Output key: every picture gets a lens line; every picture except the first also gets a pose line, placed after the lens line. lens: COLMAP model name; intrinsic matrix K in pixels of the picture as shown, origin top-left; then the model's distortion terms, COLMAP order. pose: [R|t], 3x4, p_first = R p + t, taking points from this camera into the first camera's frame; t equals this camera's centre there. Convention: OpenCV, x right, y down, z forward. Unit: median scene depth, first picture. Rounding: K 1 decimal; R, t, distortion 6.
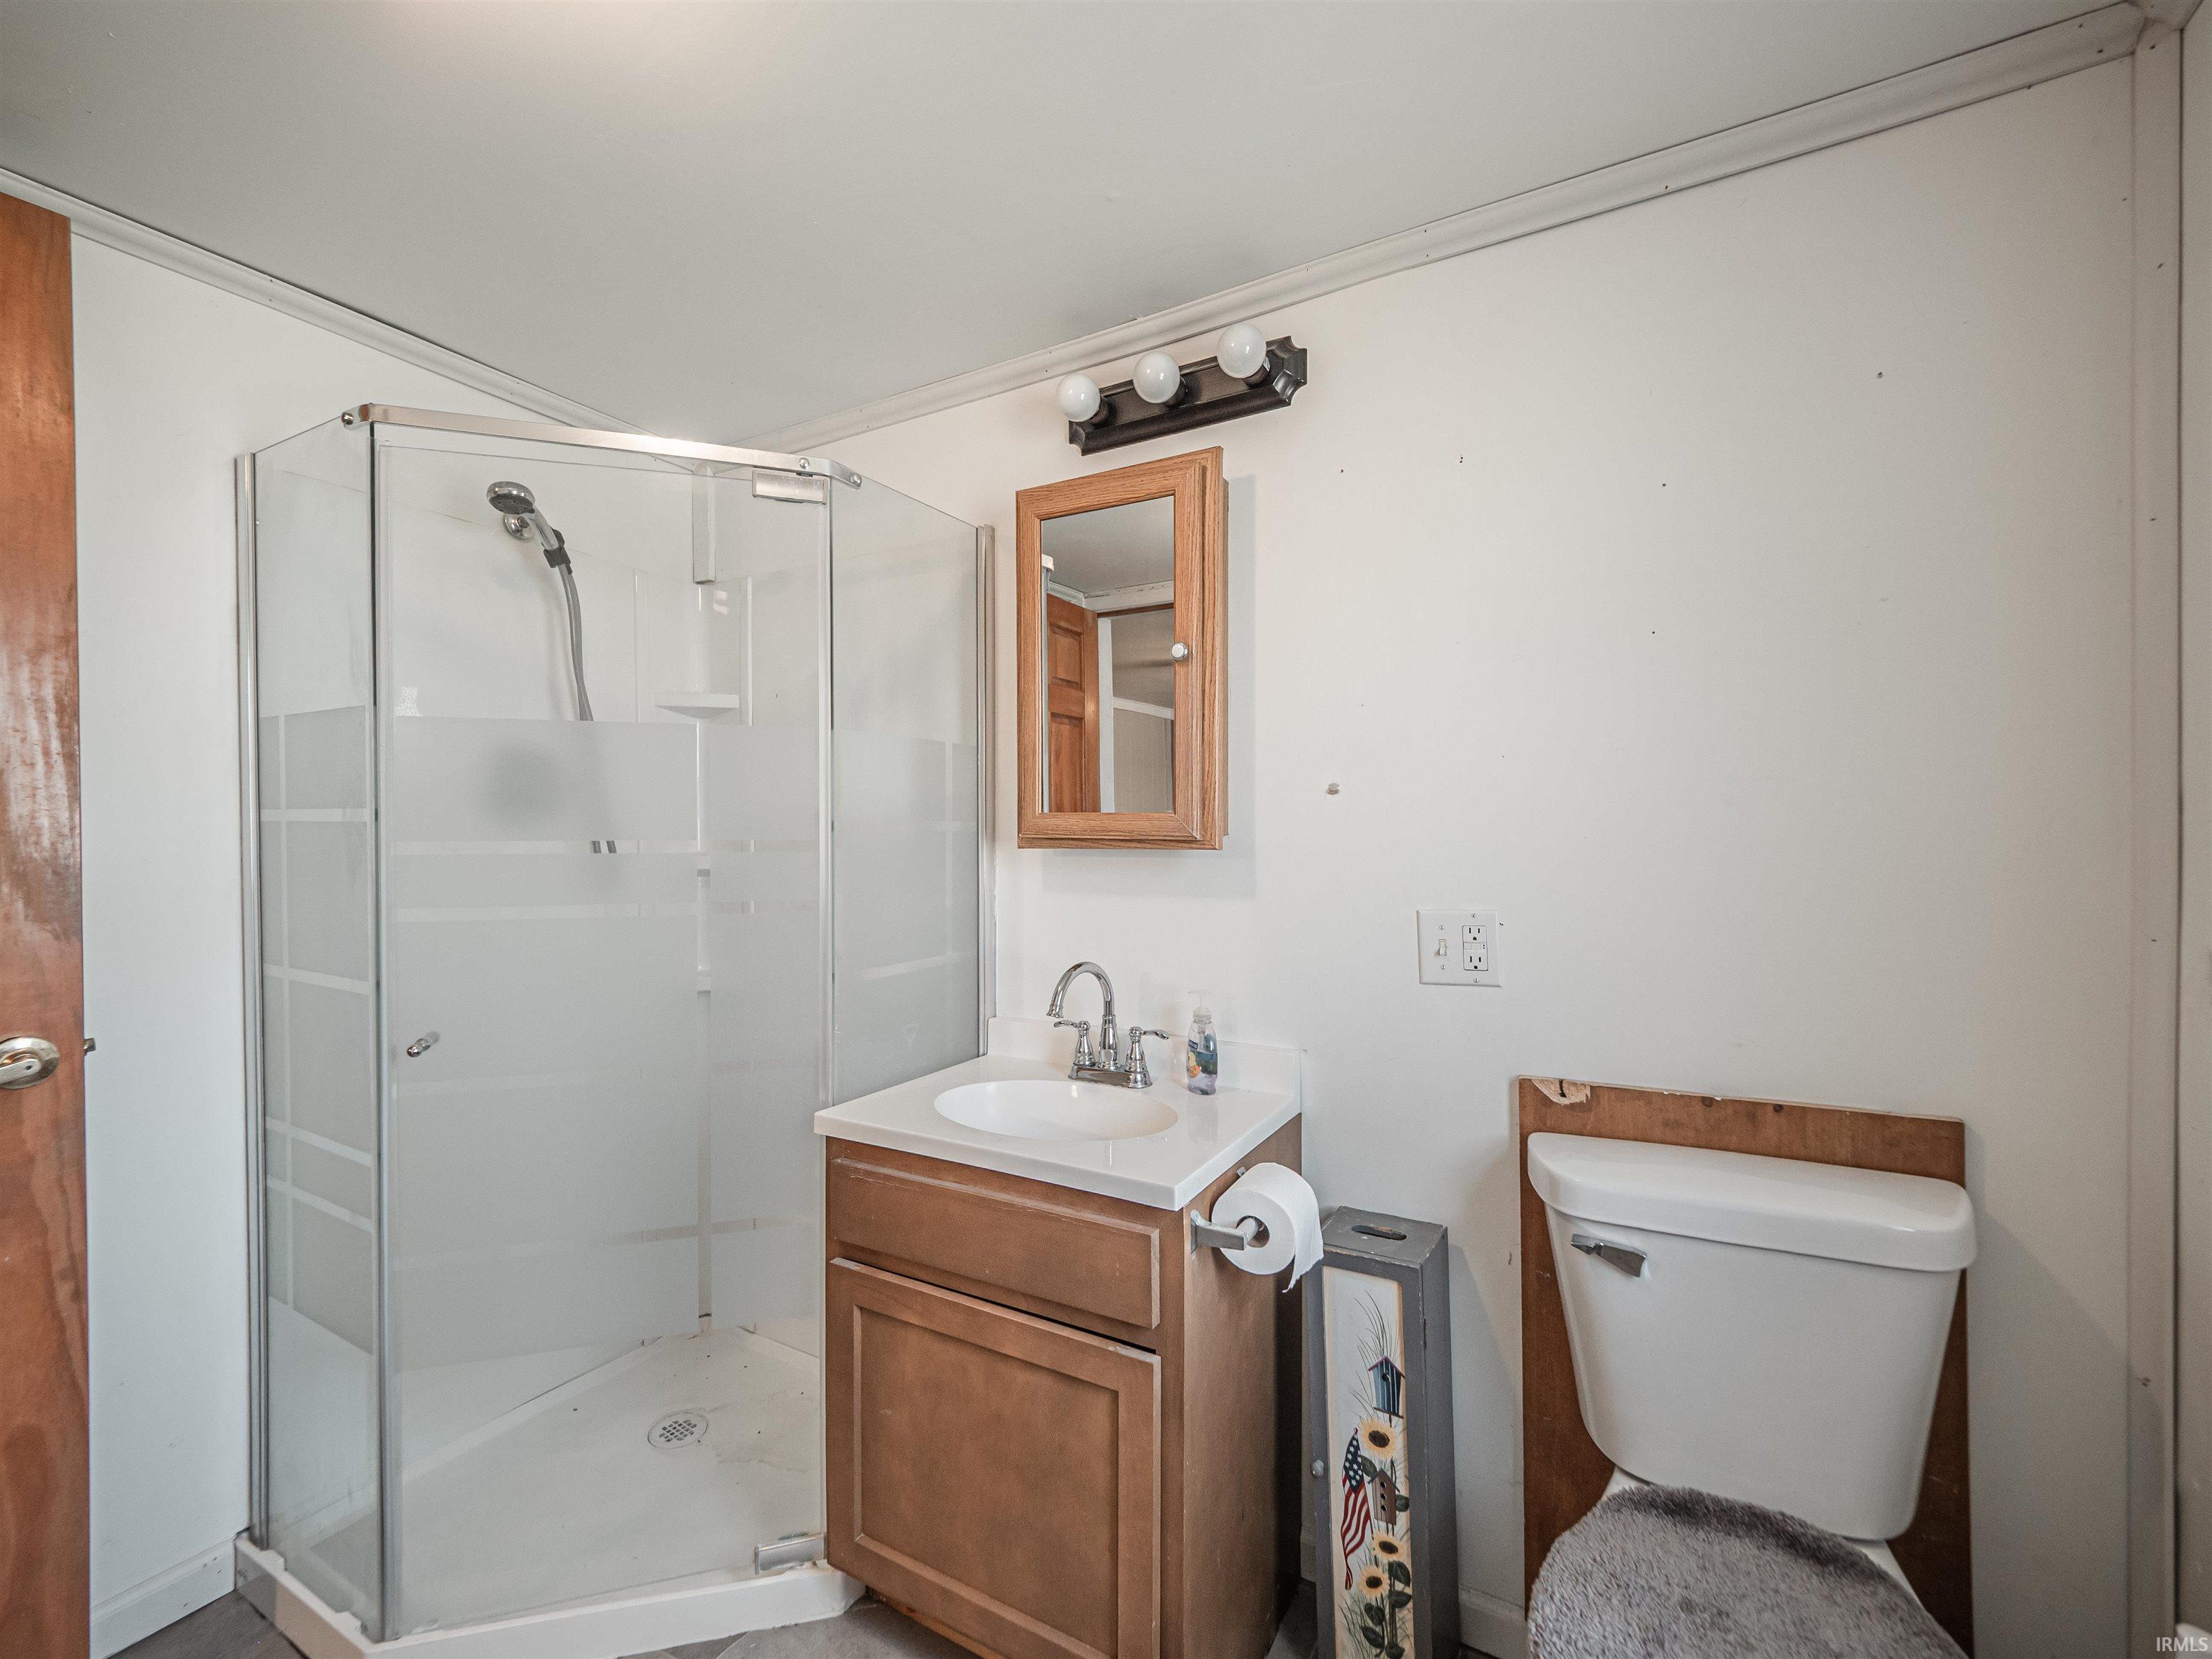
lens RADIAL K [[942.2, 0, 1104.6], [0, 942.2, 829.7], [0, 0, 1]] dist [-0.006382, 0.003903]
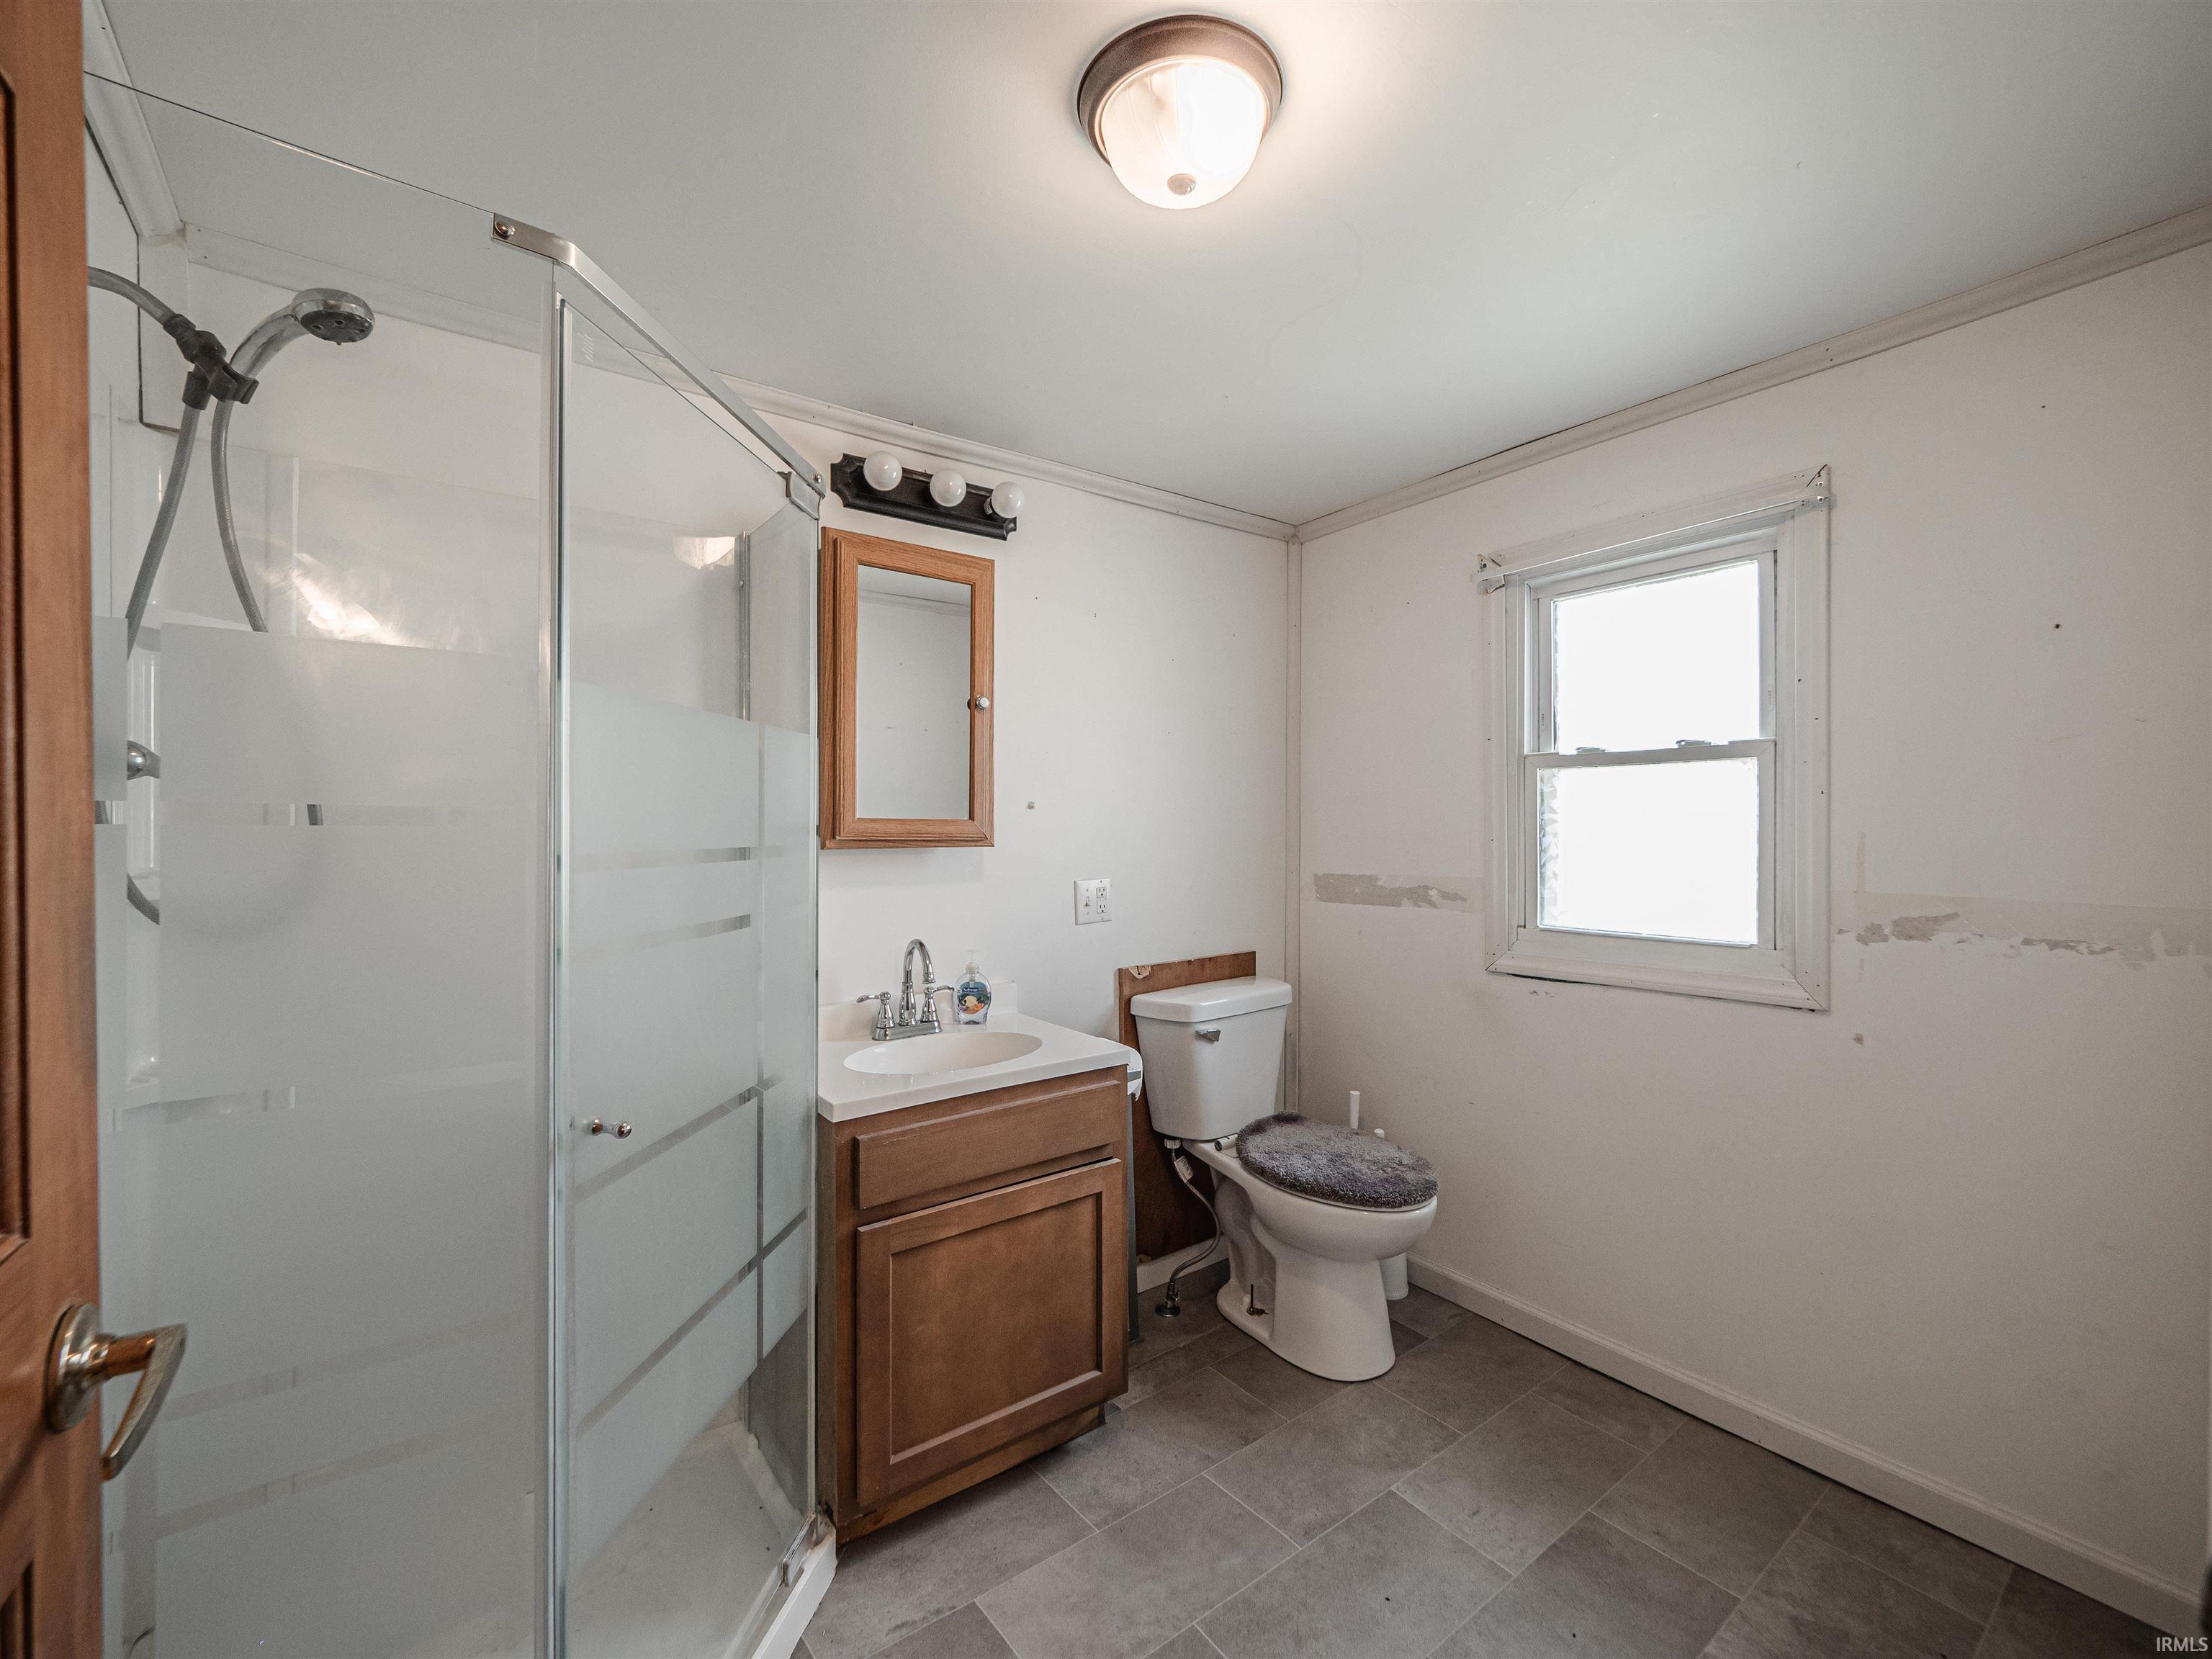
lens RADIAL K [[942.2, 0, 1101.5], [0, 942.2, 830.7], [0, 0, 1]] dist [-0.006382, 0.003903]
pose [[0.395205, -0.004449, 0.918582, -1.242843], [0.001248, 0.999990, 0.004306, -0.009188], [-0.918592, -0.000555, 0.395207, 0.331522]]
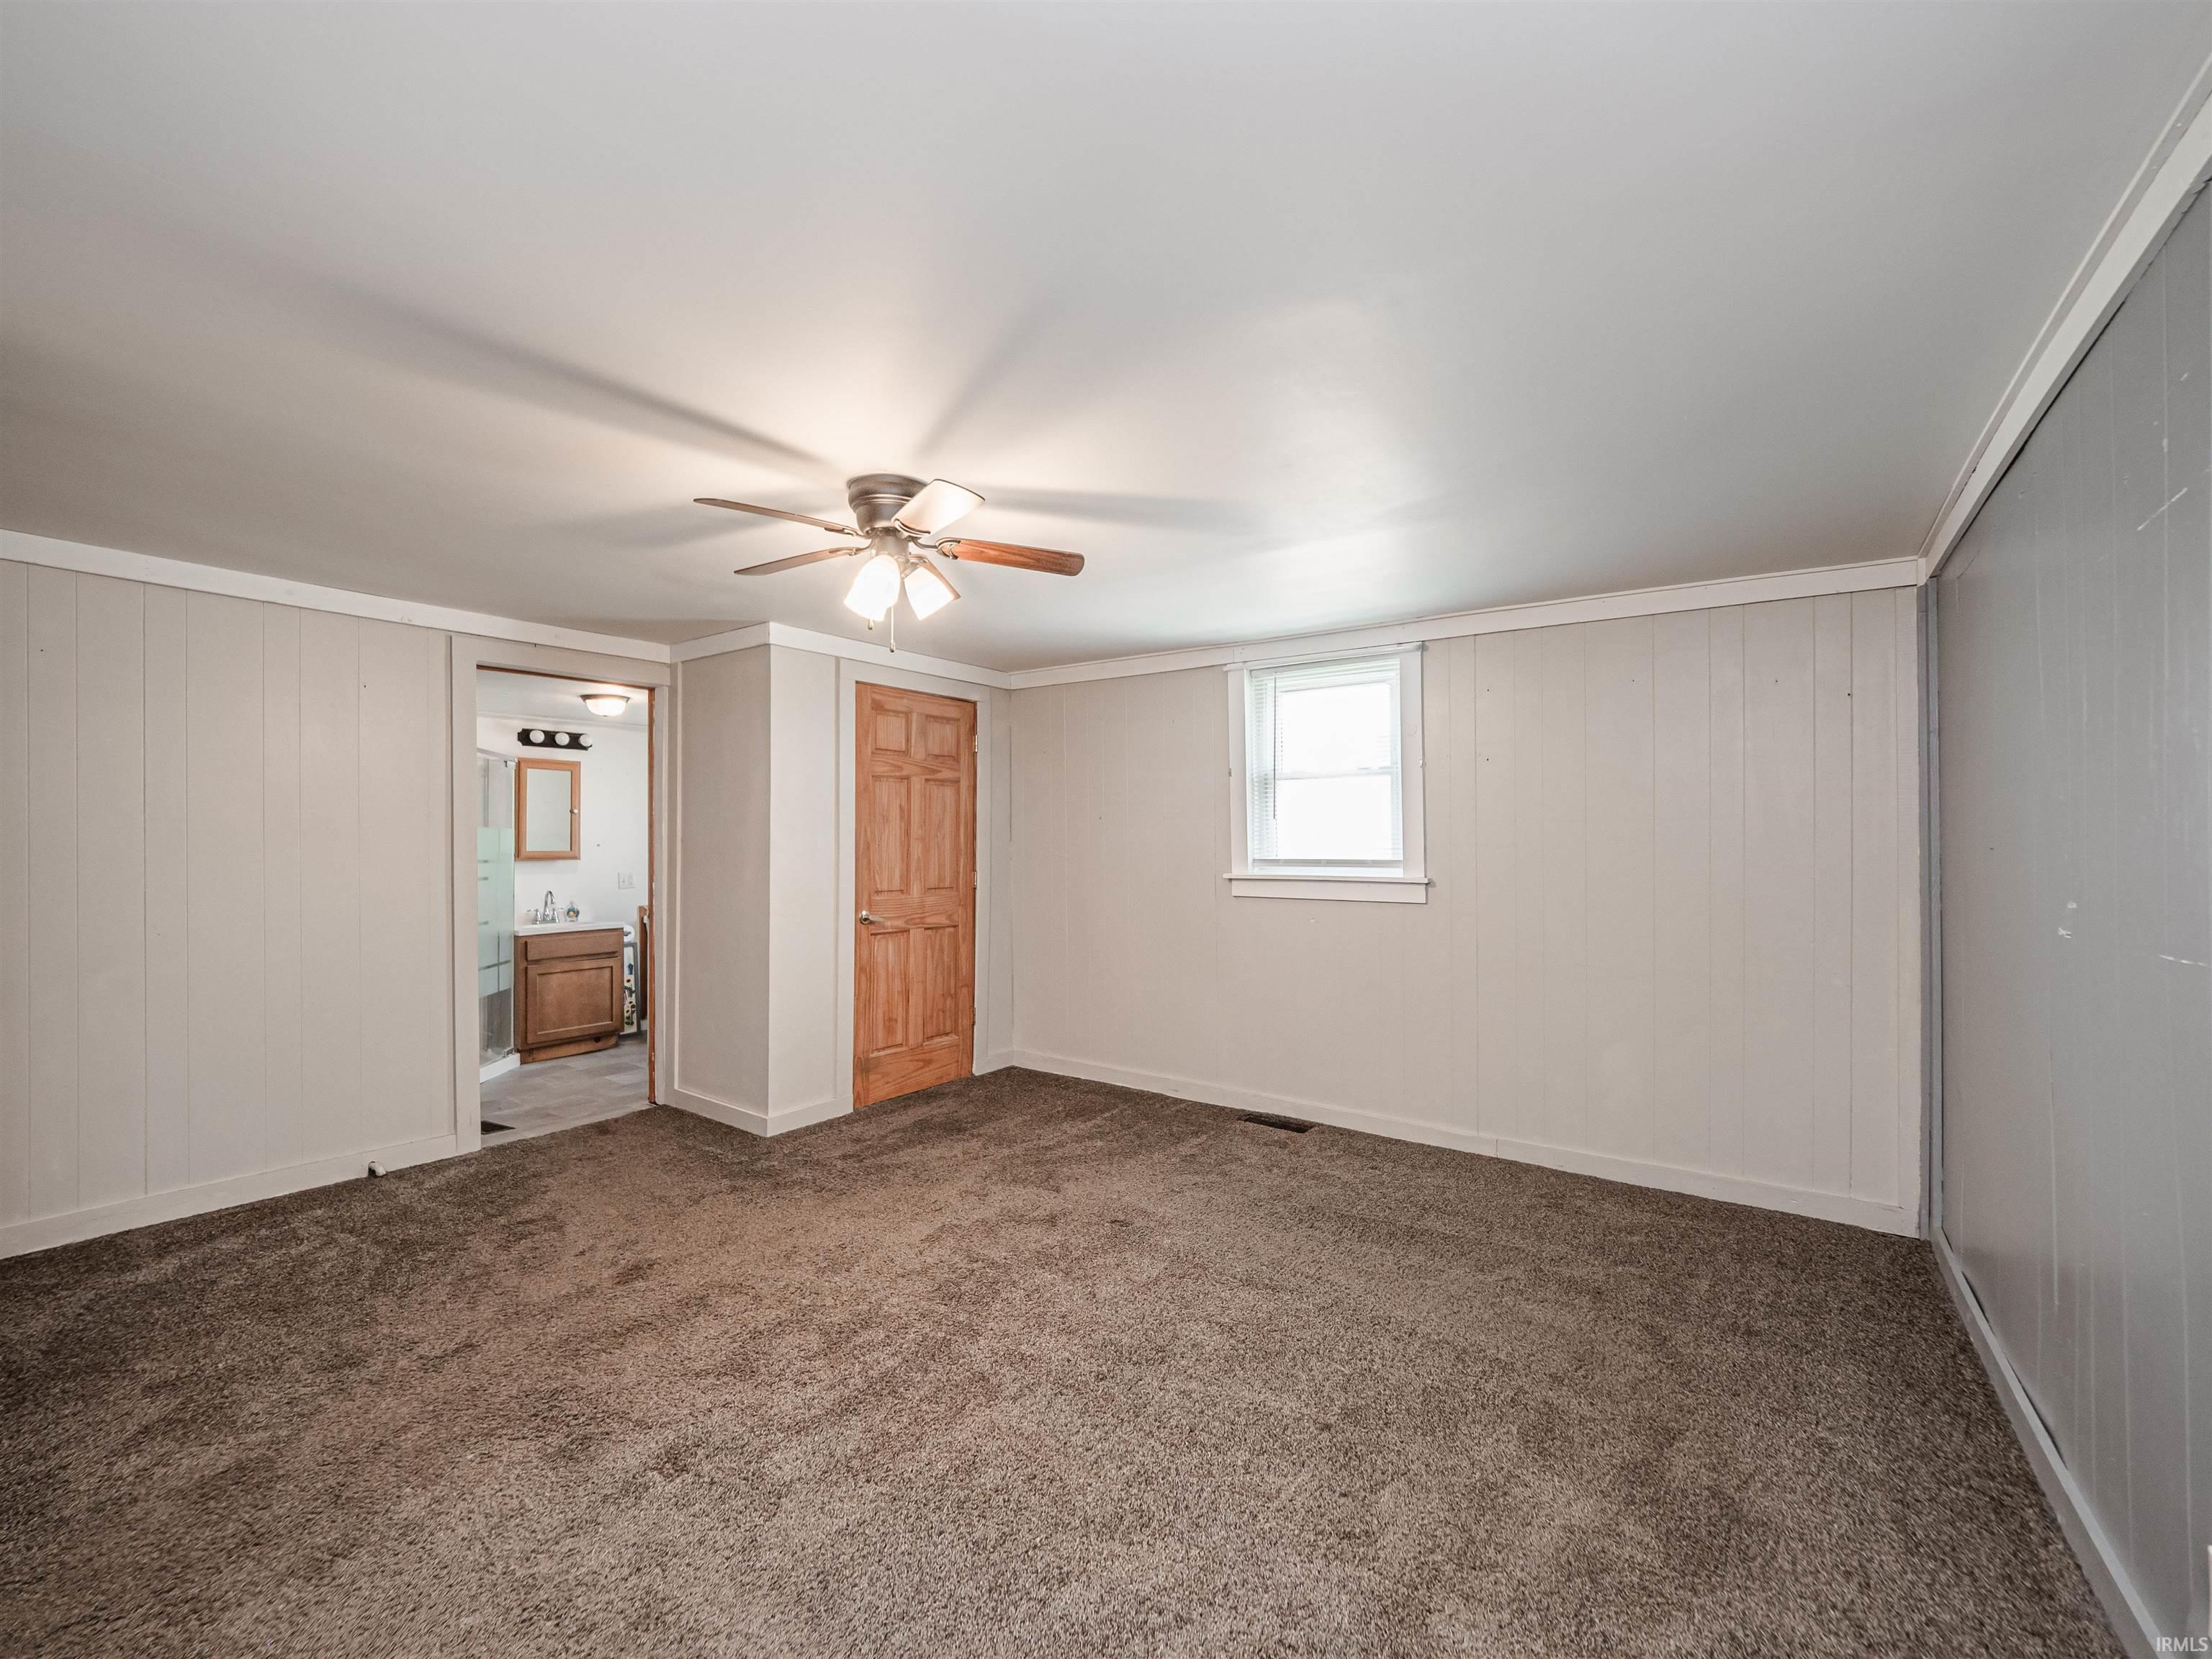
lens RADIAL K [[942.2, 0, 1108.4], [0, 942.2, 834.7], [0, 0, 1]] dist [-0.006382, 0.003903]
pose [[0.096382, 0.014674, 0.995236, -4.155621], [0.008503, 0.999843, -0.015565, -0.006358], [-0.995308, 0.009963, 0.096243, -1.865676]]
